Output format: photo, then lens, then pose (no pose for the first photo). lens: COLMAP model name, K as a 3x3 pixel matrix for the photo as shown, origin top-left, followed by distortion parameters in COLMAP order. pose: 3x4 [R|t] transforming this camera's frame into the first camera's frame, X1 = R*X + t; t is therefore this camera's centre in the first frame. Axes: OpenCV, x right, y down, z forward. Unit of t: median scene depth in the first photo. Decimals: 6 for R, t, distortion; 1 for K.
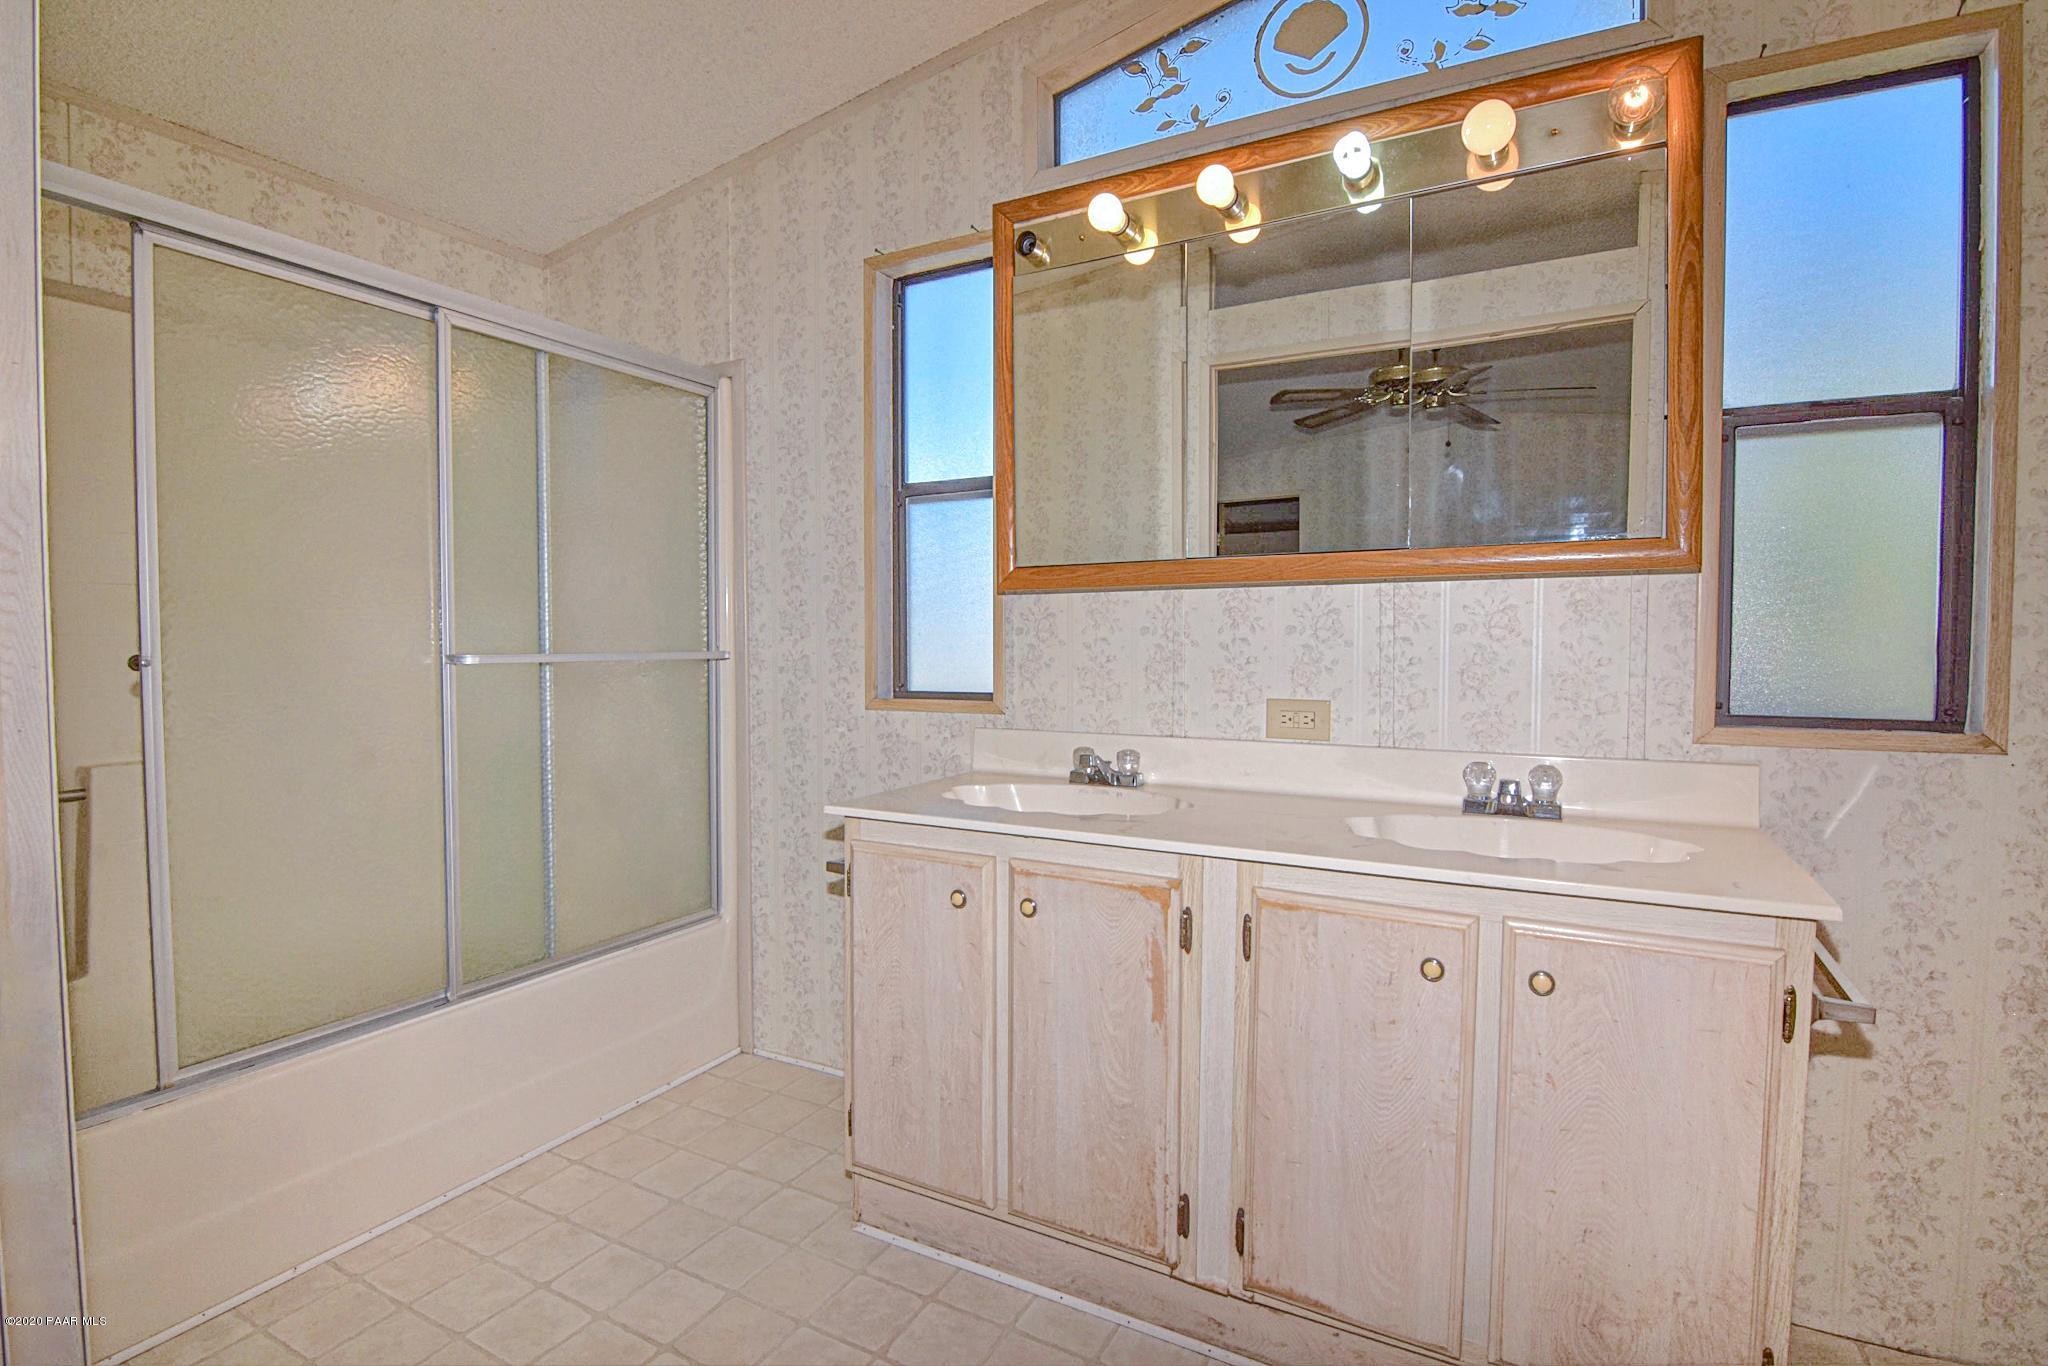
lens RADIAL K [[984.1, 0, 1007.2], [0, 984.1, 678.5], [0, 0, 1]] dist [-0.003170, -0.012594]
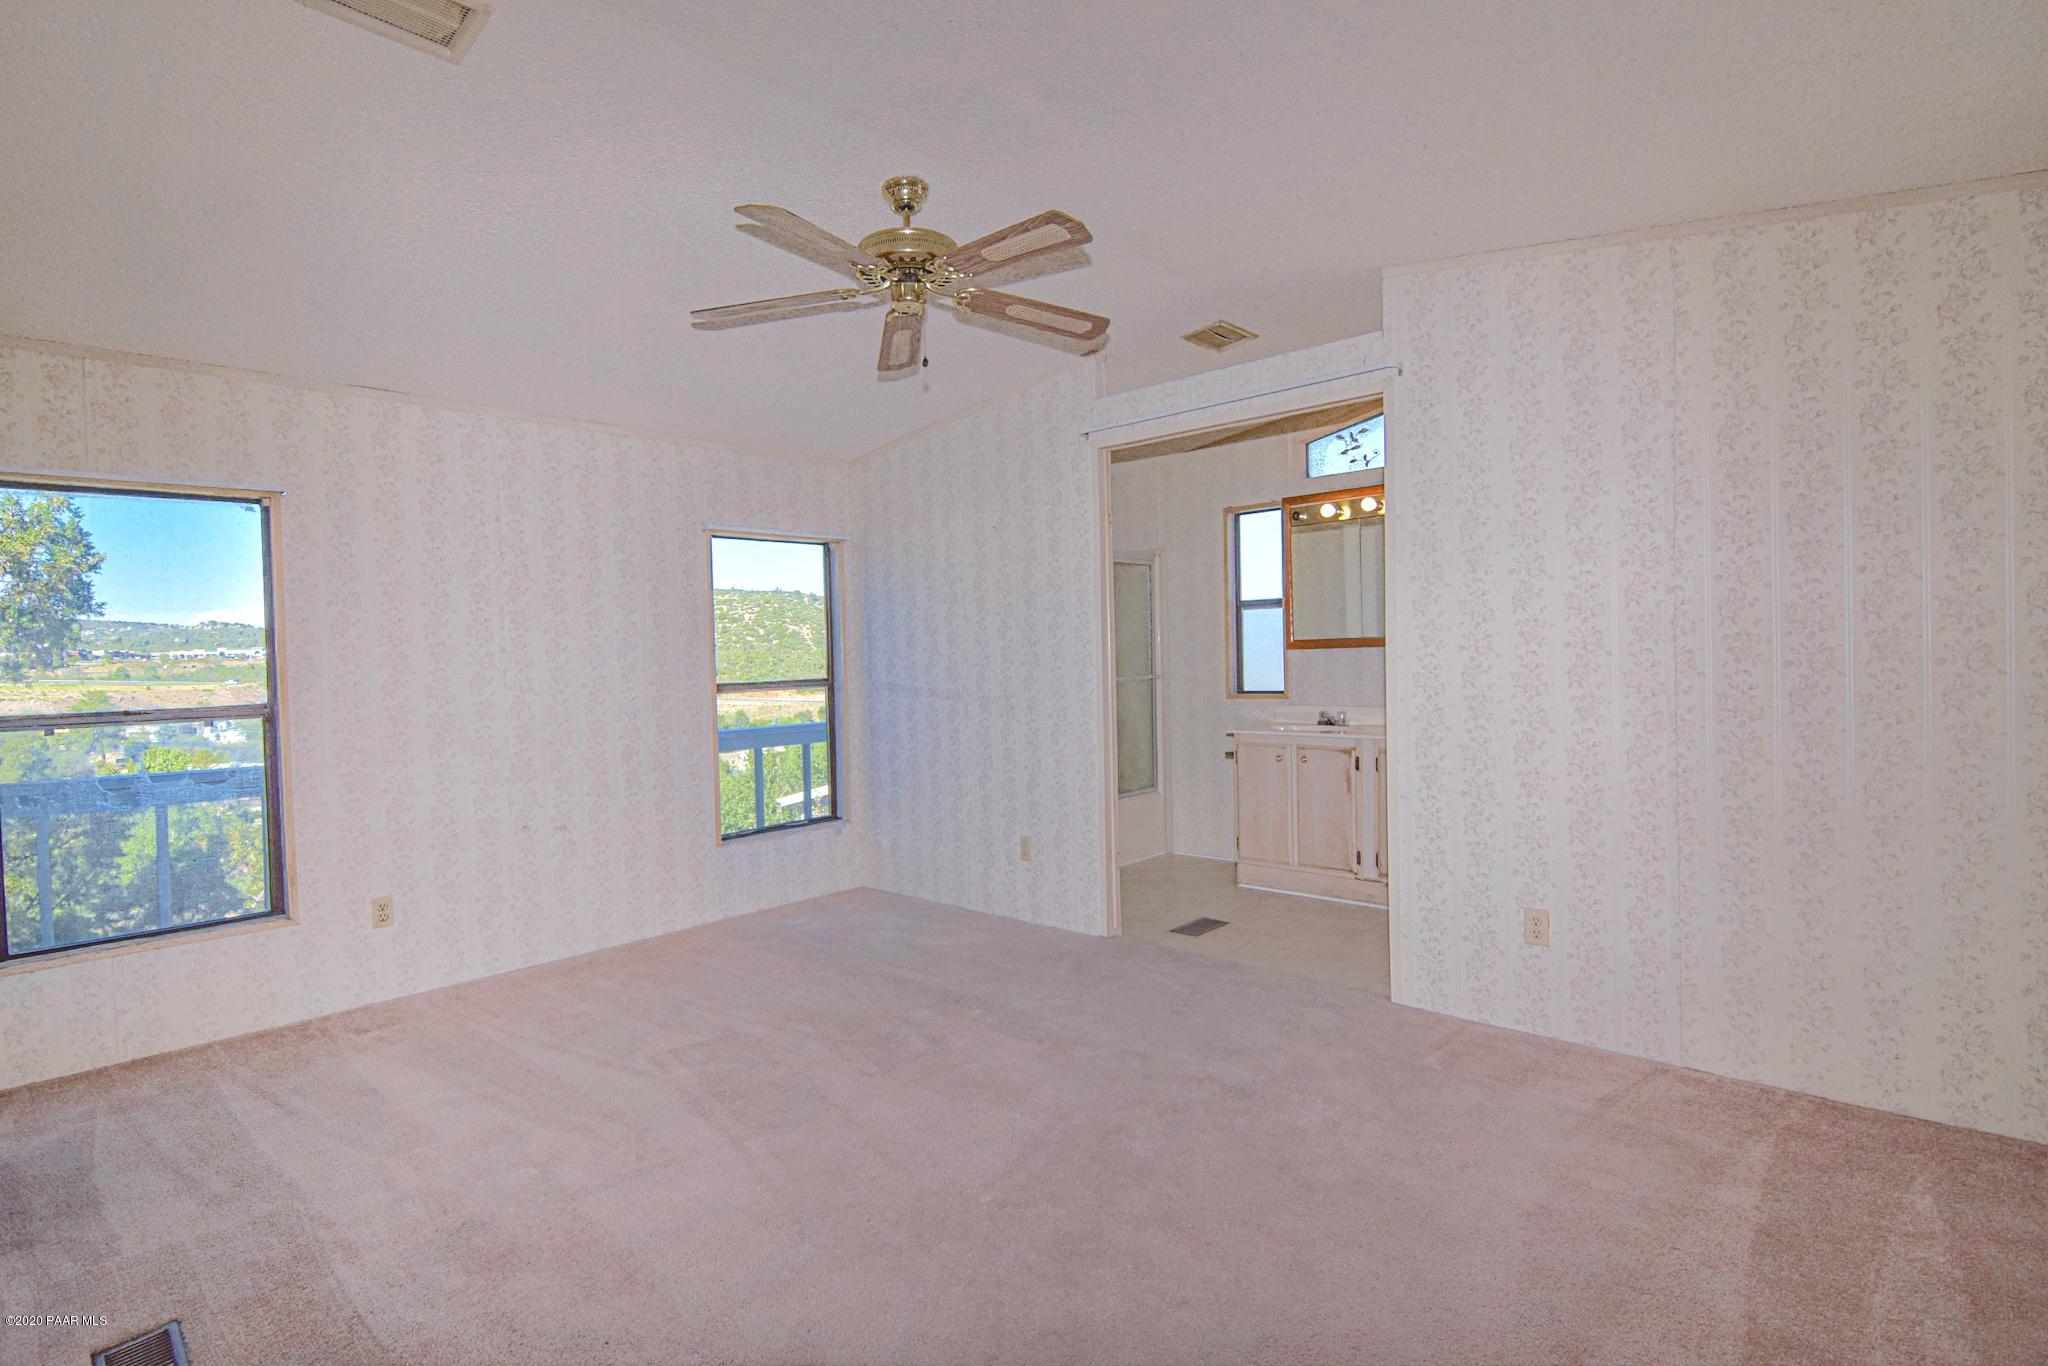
lens RADIAL K [[984.1, 0, 1007.2], [0, 984.1, 678.5], [0, 0, 1]] dist [-0.003170, -0.012594]
pose [[0.970513, -0.017203, -0.240436, -0.126055], [0.013667, 0.999773, -0.016364, 0.020997], [0.240663, 0.012595, 0.970527, -2.055886]]
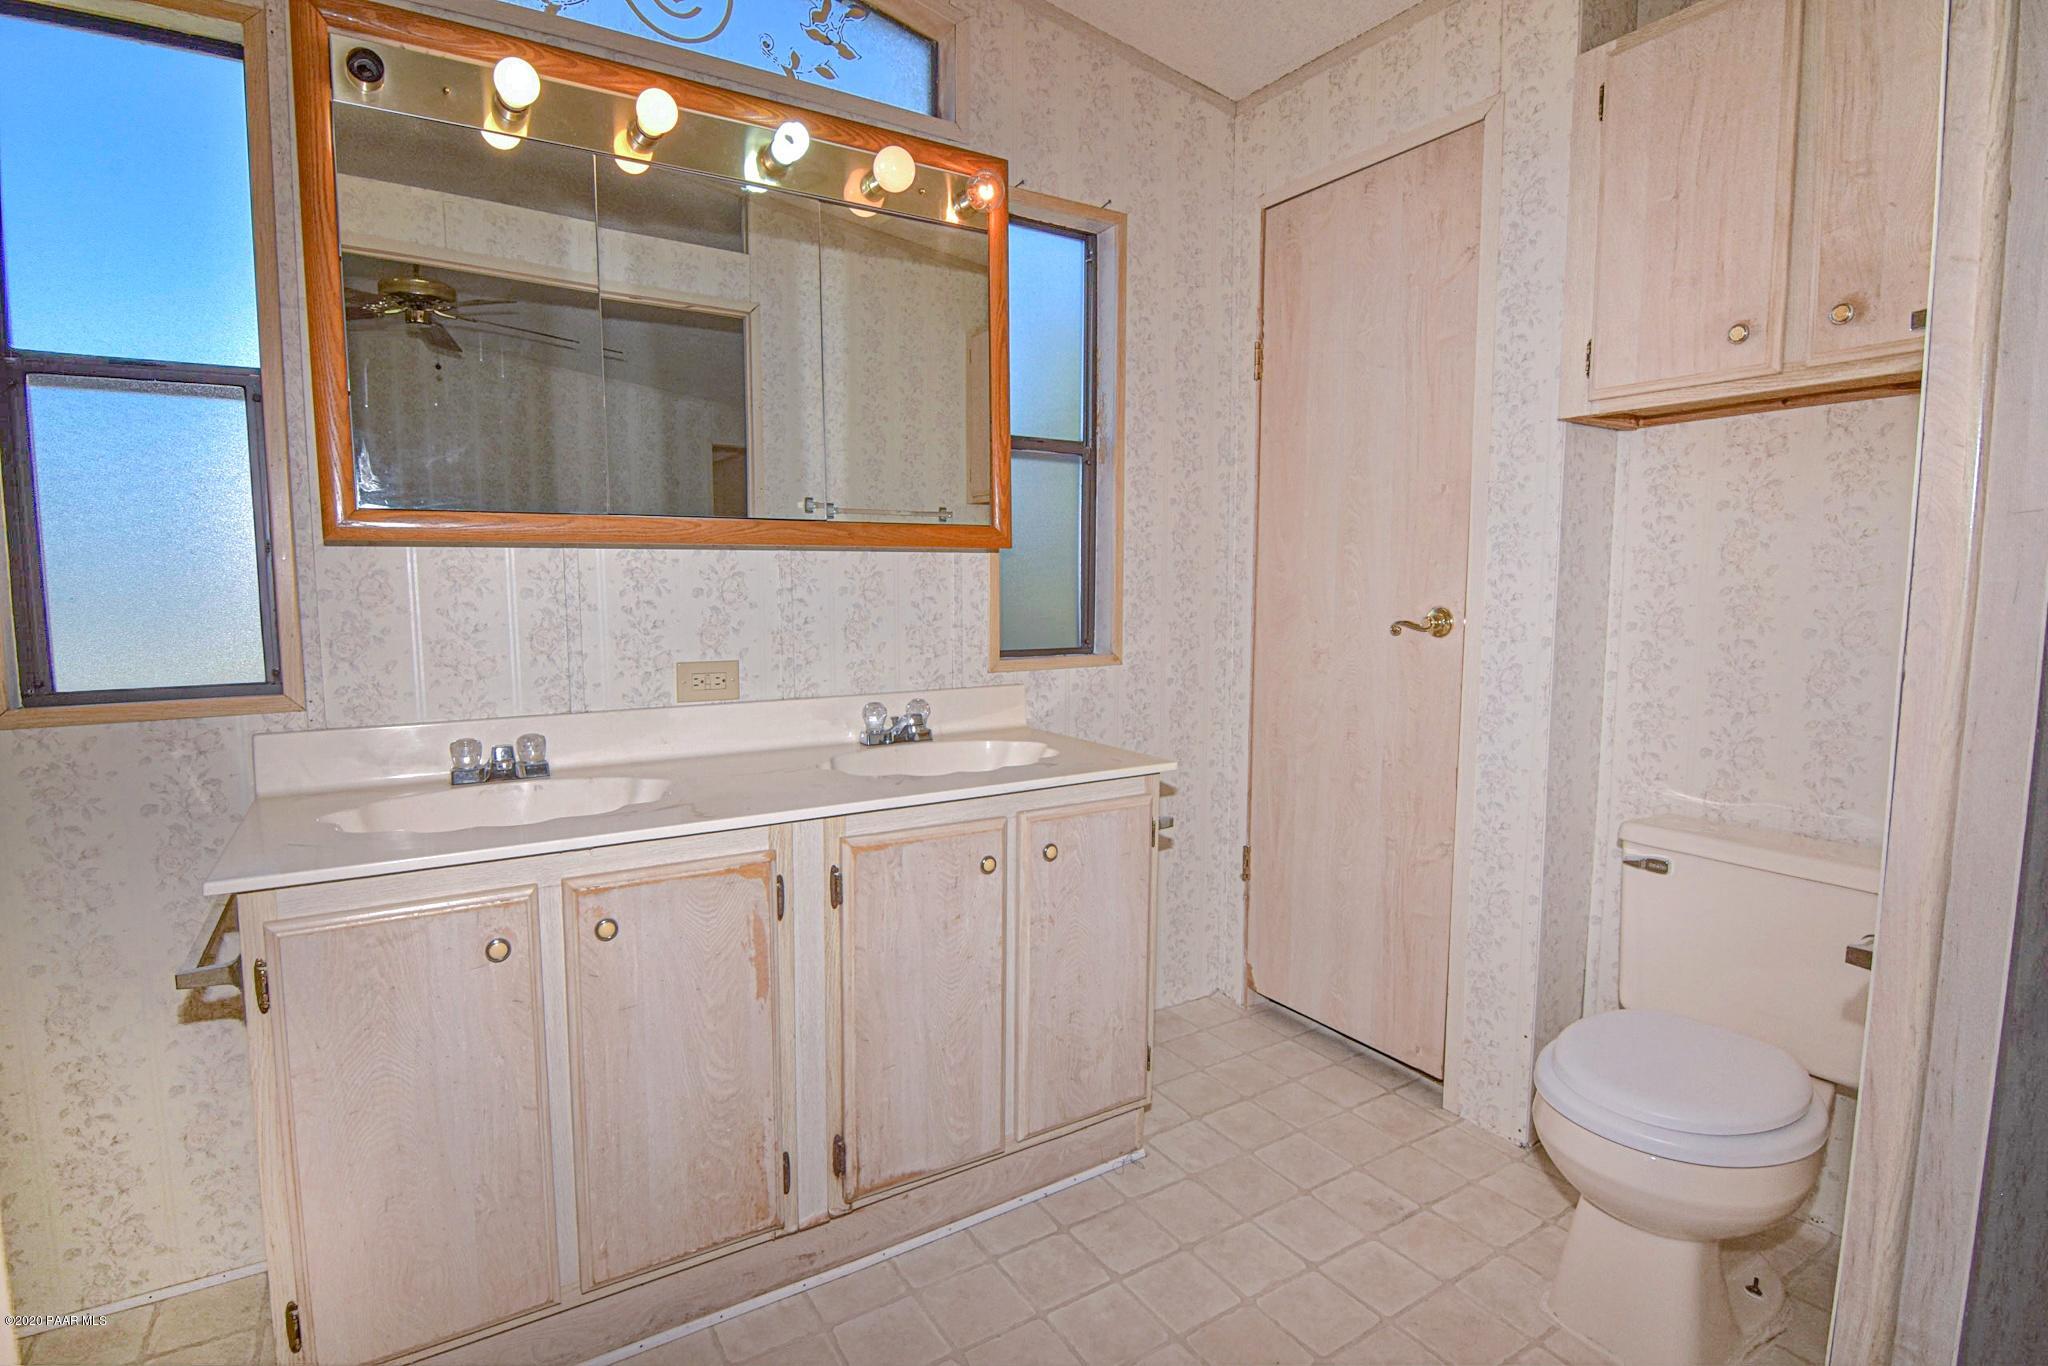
lens RADIAL K [[984.1, 0, 1007.2], [0, 984.1, 678.5], [0, 0, 1]] dist [-0.003170, -0.012594]
pose [[0.491634, -0.085238, 0.866620, -0.500073], [0.034563, 0.996324, 0.078387, -0.034602], [-0.870116, -0.008585, 0.492773, 0.273318]]
